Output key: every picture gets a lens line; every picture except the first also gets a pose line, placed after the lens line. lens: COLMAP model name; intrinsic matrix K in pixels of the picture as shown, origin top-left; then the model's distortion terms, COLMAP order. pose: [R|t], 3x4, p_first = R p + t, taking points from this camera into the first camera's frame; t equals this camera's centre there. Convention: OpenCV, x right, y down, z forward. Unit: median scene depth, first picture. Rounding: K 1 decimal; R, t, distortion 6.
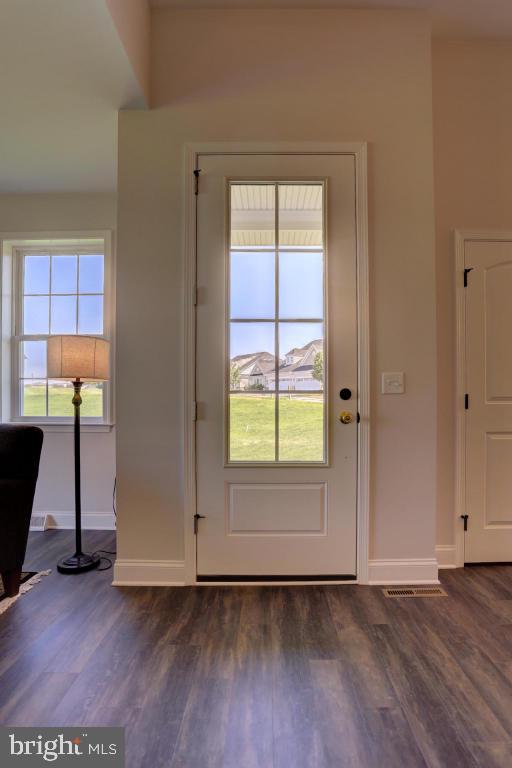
lens RADIAL K [[376.4, 0, 261.4], [0, 376.4, 403.2], [0, 0, 1]] dist [-0.074738, 0.032569]
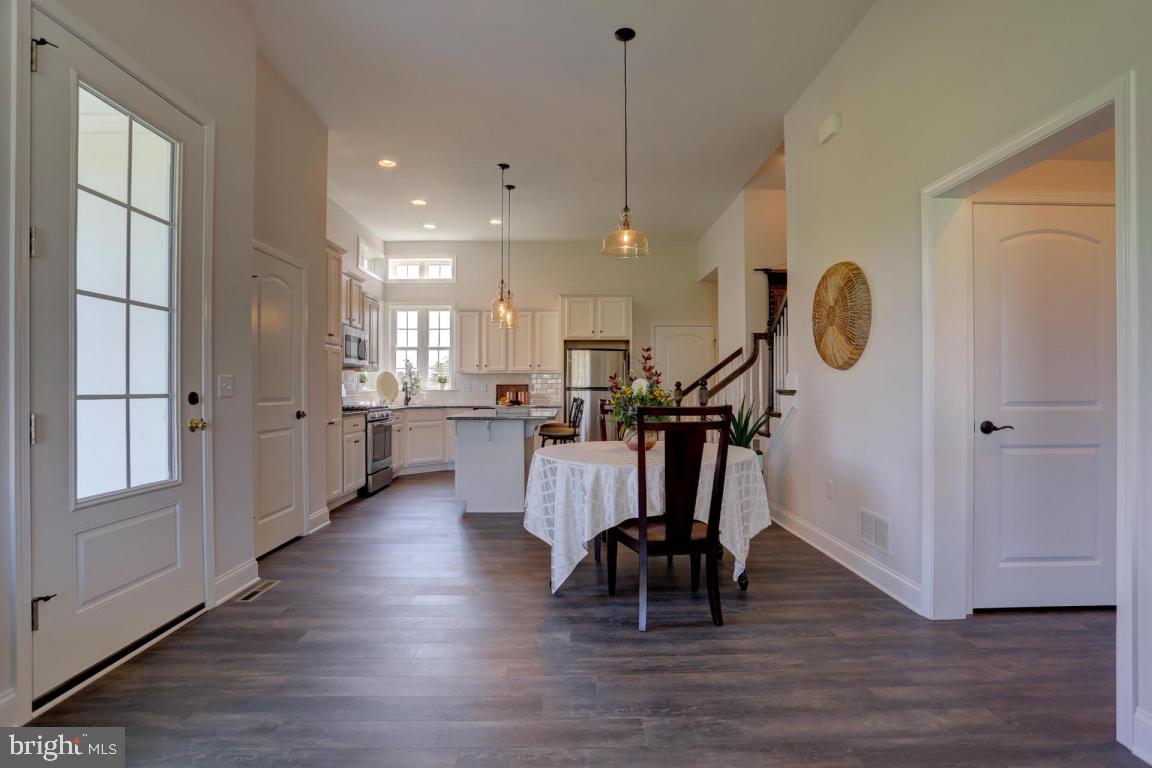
lens RADIAL K [[564.6, 0, 581.8], [0, 564.6, 389.6], [0, 0, 1]] dist [-0.074738, 0.032569]
pose [[-0.024633, 0.000369, 0.999696, -1.078764], [0.012753, 0.999919, -0.000055, -0.031791], [-0.999615, 0.012748, -0.024635, 0.121909]]
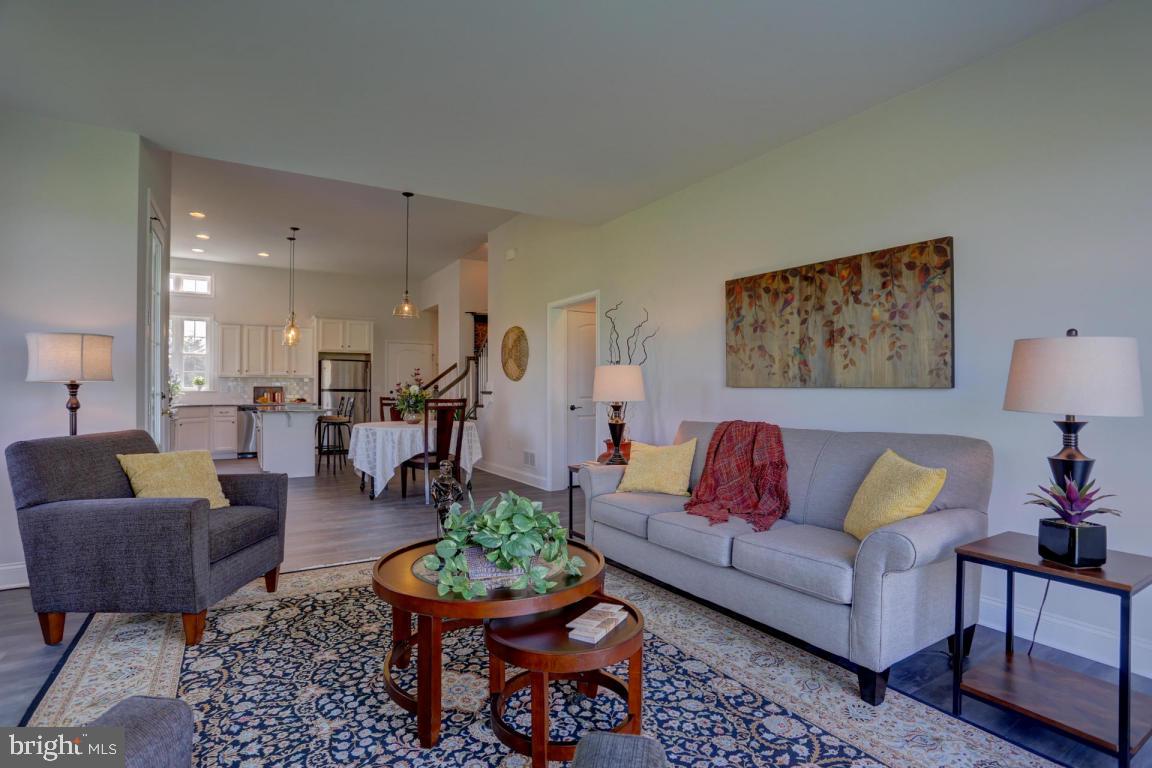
lens RADIAL K [[564.6, 0, 581.8], [0, 564.6, 389.6], [0, 0, 1]] dist [-0.074738, 0.032569]
pose [[-0.530215, 0.001503, 0.847862, -2.470594], [0.009011, 0.999952, 0.003862, -0.041696], [-0.847815, 0.009688, -0.530203, 0.737803]]
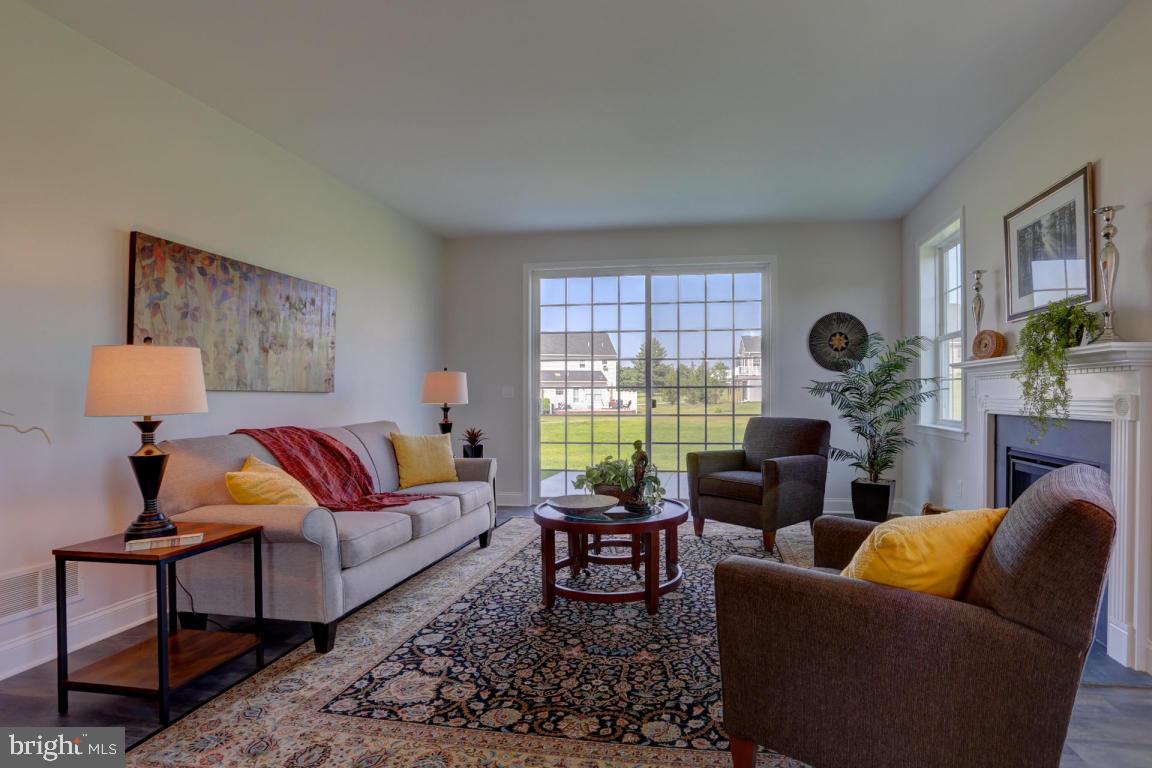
lens RADIAL K [[581.7, 0, 633.6], [0, 581.7, 398.1], [0, 0, 1]] dist [-0.069320, 0.029184]
pose [[-0.142284, 0.005157, -0.989812, -0.016990], [-0.006759, 0.999958, 0.006181, -0.032869], [0.989803, 0.007570, -0.142243, 0.622224]]
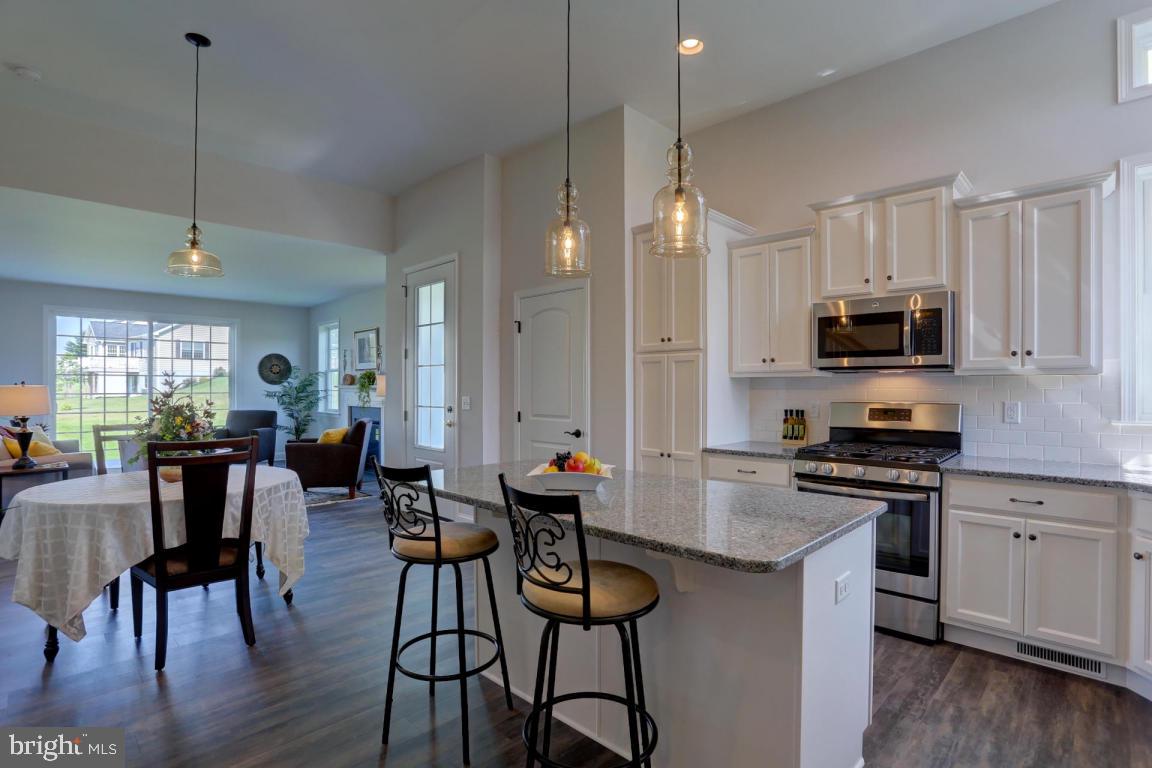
lens RADIAL K [[564.6, 0, 581.8], [0, 564.6, 389.6], [0, 0, 1]] dist [-0.074738, 0.032569]
pose [[0.719049, 0.003360, -0.694952, 2.368778], [-0.007311, 0.999970, -0.002729, -0.108679], [0.694921, 0.007044, 0.719051, -0.384744]]
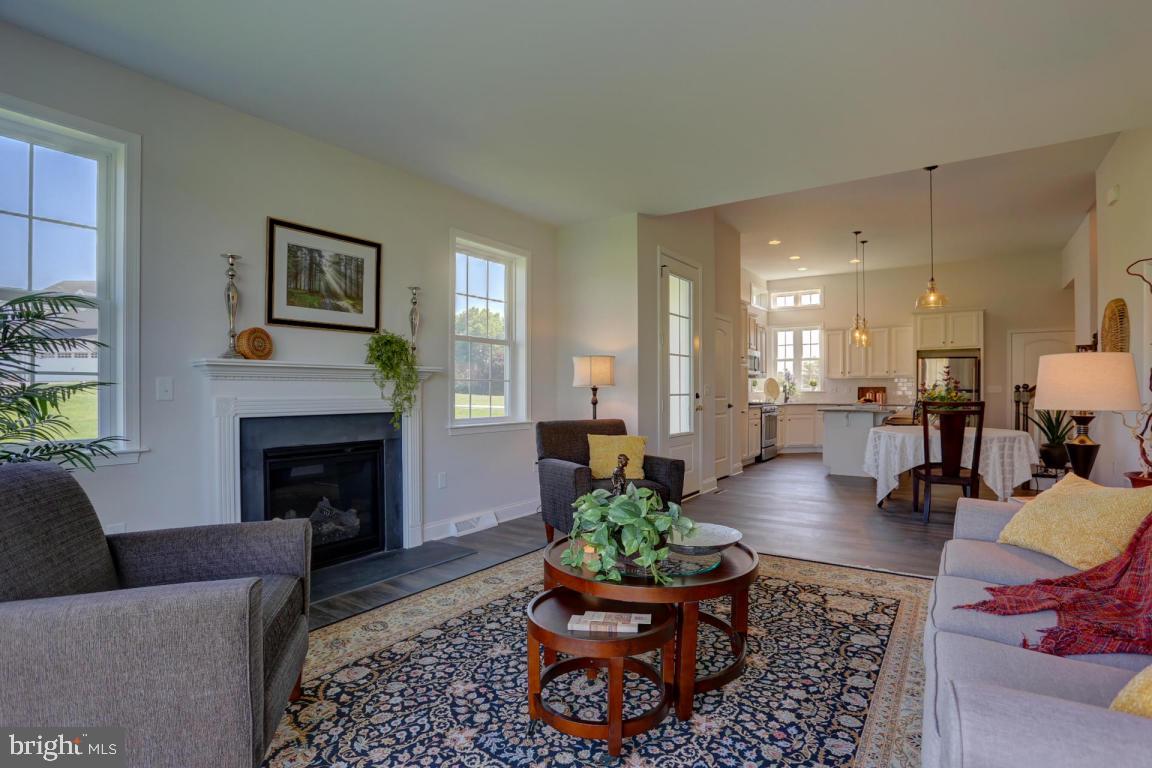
lens RADIAL K [[564.6, 0, 581.8], [0, 564.6, 389.6], [0, 0, 1]] dist [-0.074738, 0.032569]
pose [[0.570926, 0.001078, 0.821000, -2.497161], [0.009469, 0.999924, -0.007898, -0.037247], [-0.820947, 0.012283, 0.570873, -0.169065]]
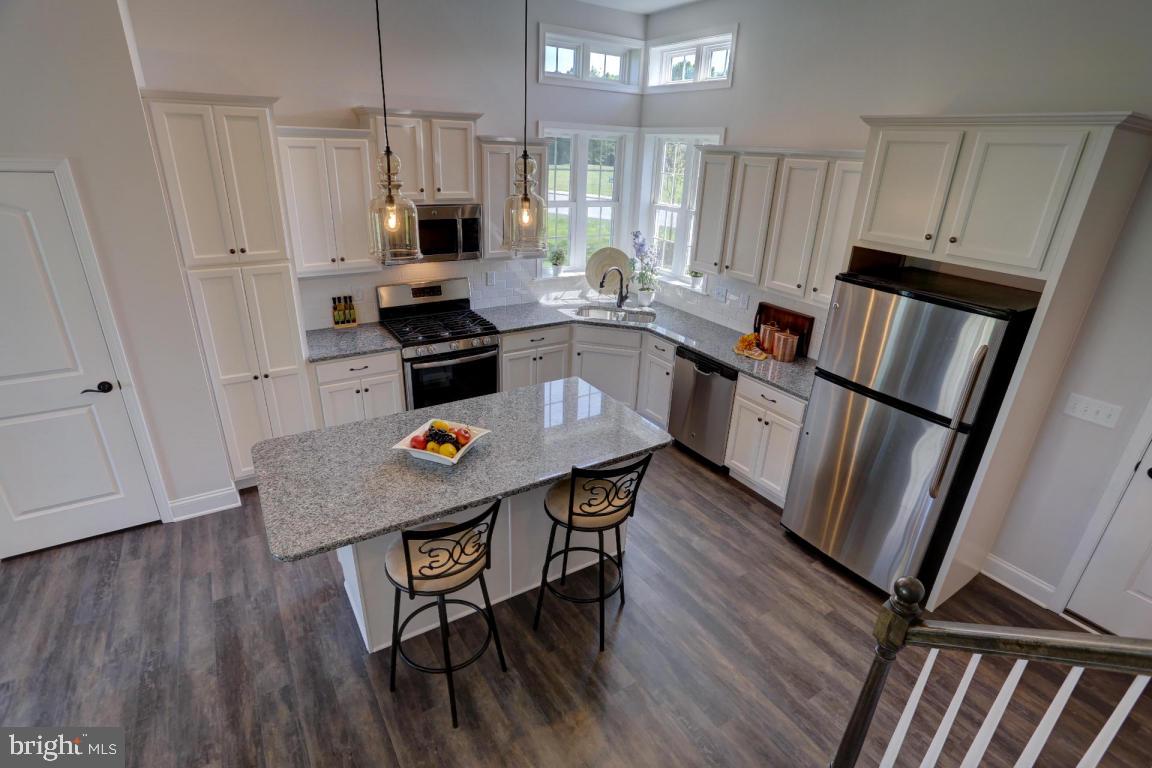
lens RADIAL K [[562.8, 0, 576.0], [0, 562.8, 384.0], [0, 0, 1]] dist [-0.070291, 0.031849]
pose [[0.841555, -0.178375, 0.509870, 1.239935], [-0.032891, 0.925231, 0.377975, -0.539707], [-0.539169, -0.334857, 0.772767, -0.673852]]
